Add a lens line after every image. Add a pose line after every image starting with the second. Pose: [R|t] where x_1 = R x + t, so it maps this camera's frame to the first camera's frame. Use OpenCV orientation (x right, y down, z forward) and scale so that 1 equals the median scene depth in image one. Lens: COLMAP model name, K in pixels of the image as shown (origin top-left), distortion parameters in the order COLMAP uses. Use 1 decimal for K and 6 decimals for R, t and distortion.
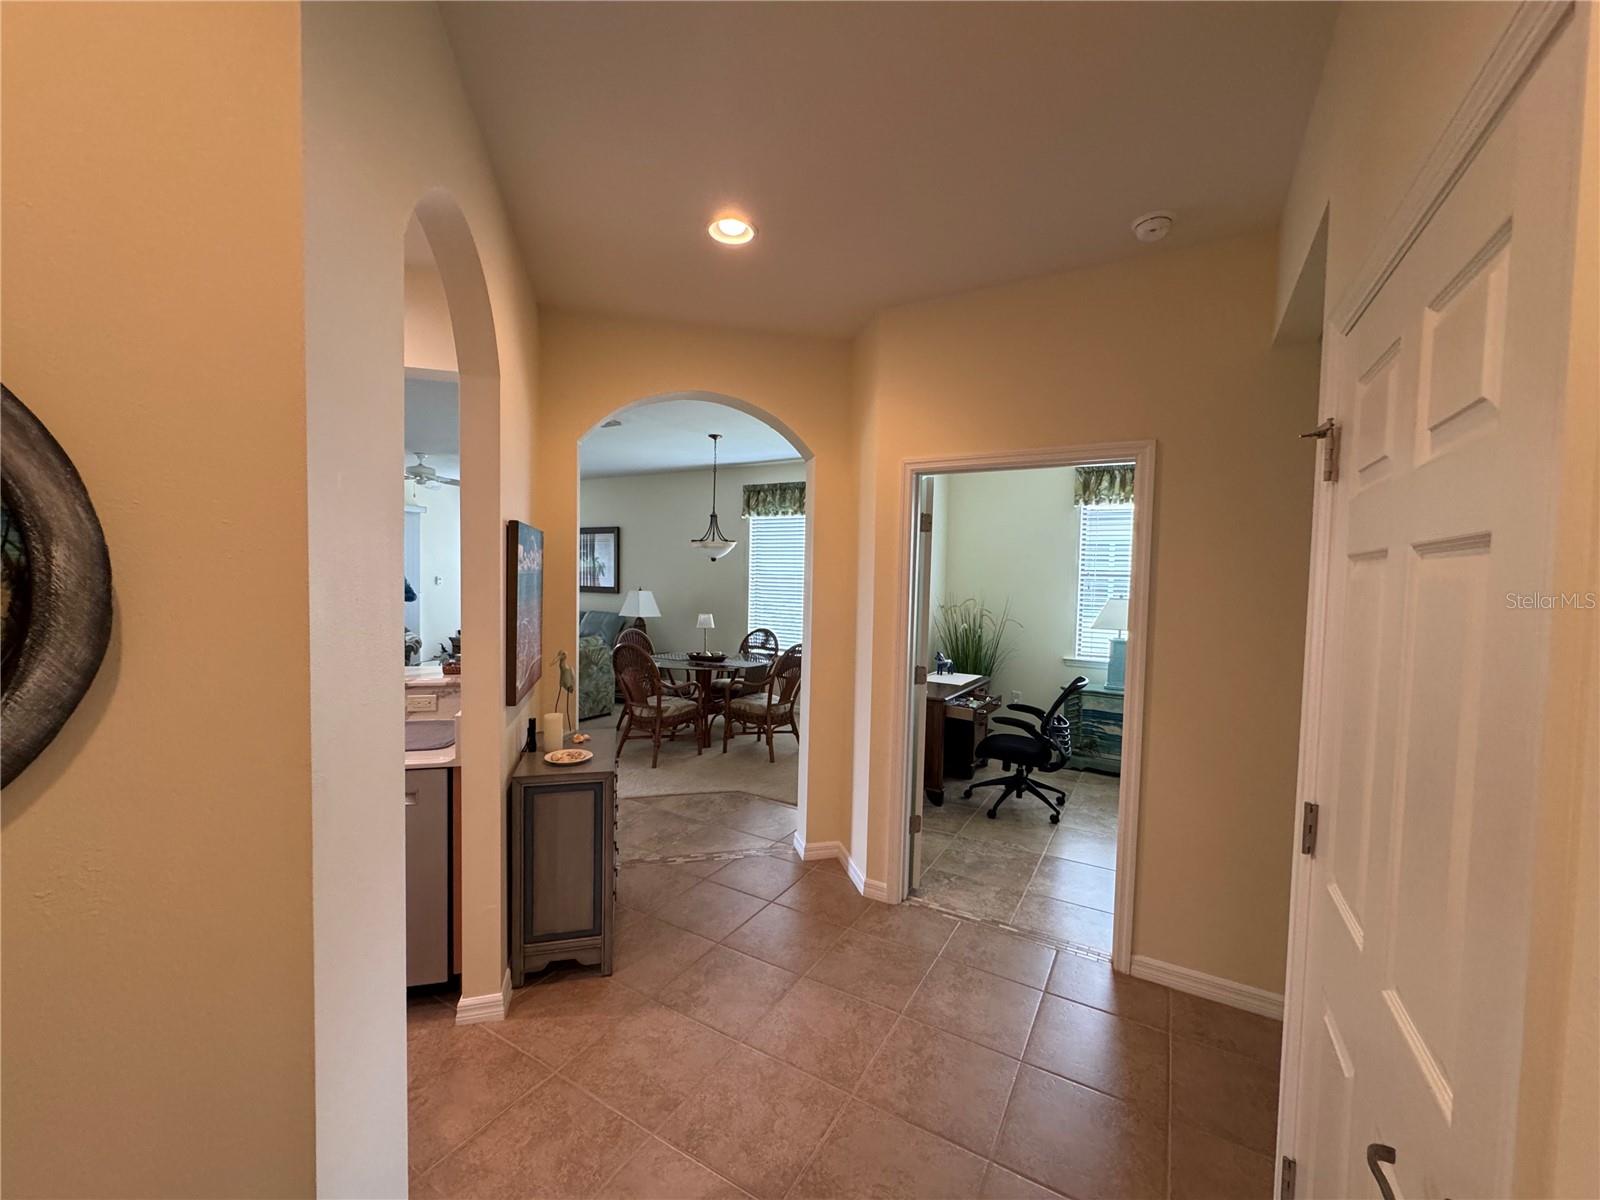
lens RADIAL K [[637.8, 0, 798.9], [0, 637.8, 602.5], [0, 0, 1]] dist [-0.001761, 0.000424]
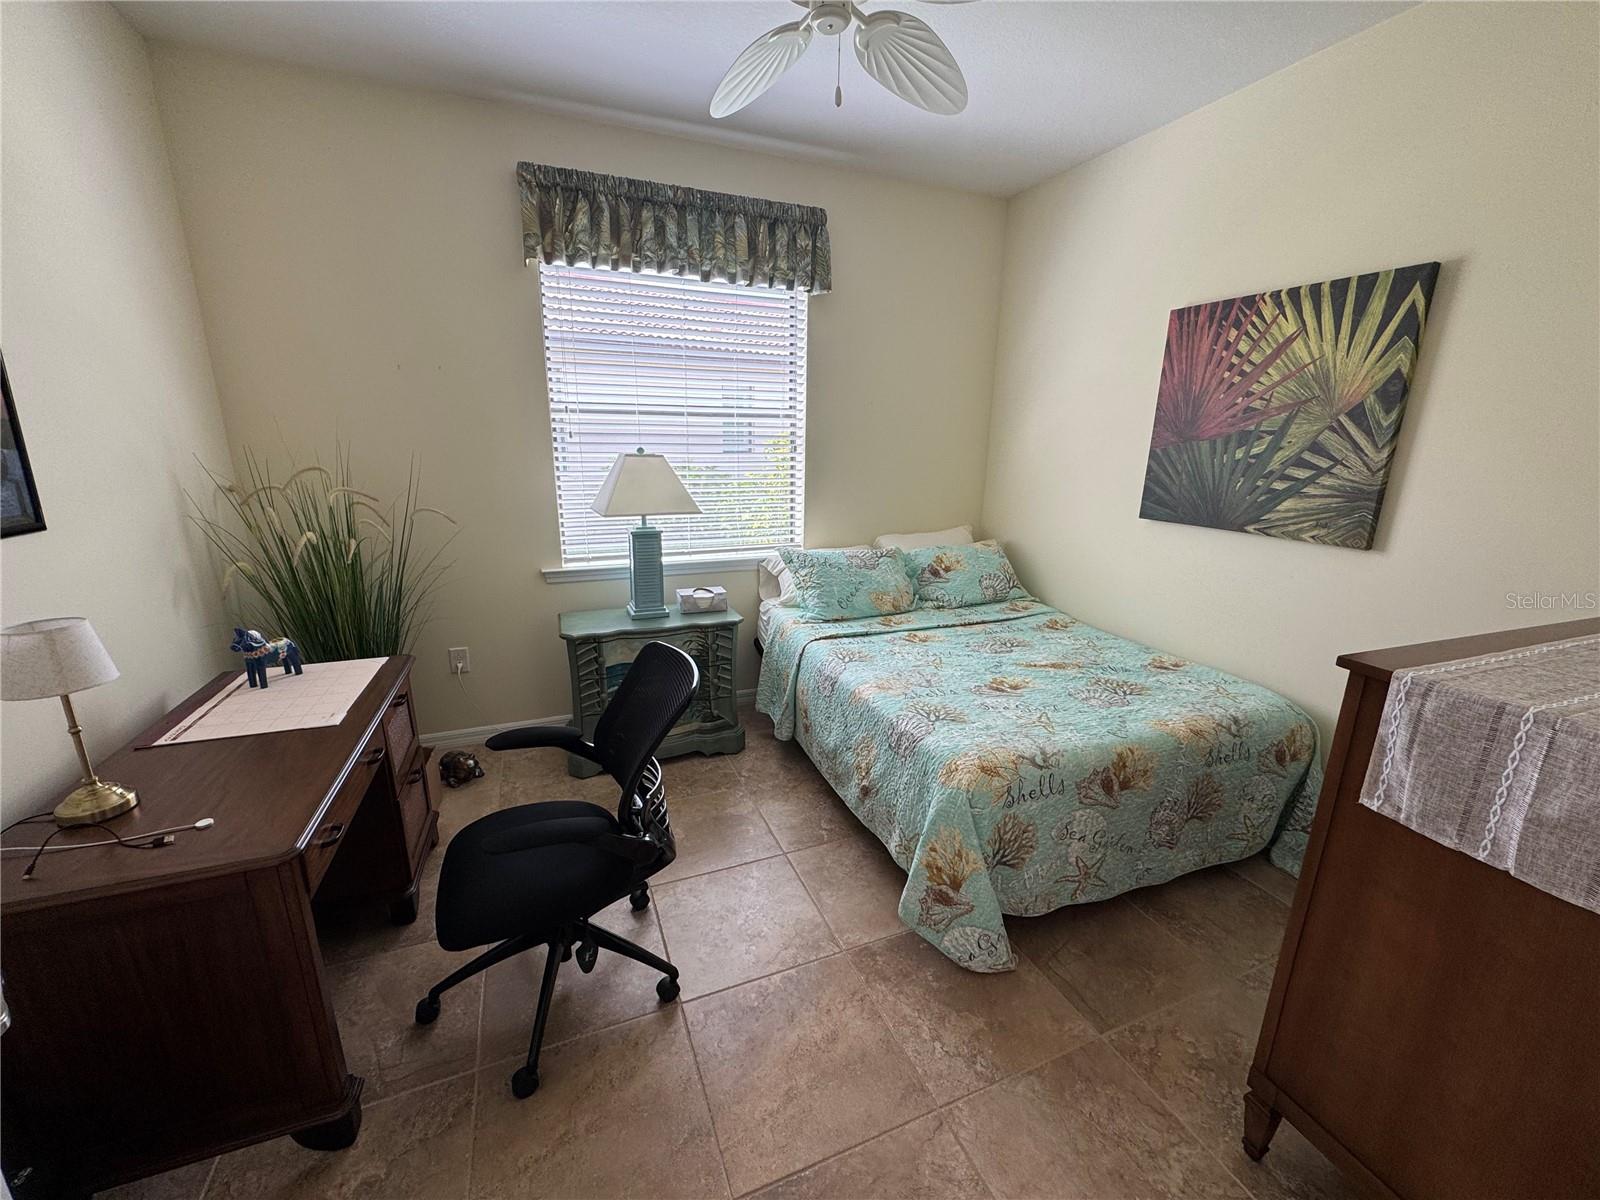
lens RADIAL K [[637.8, 0, 798.9], [0, 637.8, 602.5], [0, 0, 1]] dist [-0.001761, 0.000424]
pose [[0.607273, -0.216807, 0.764339, 0.135323], [0.033041, 0.968106, 0.248355, -0.014342], [-0.793806, -0.125565, 0.595068, 0.525354]]
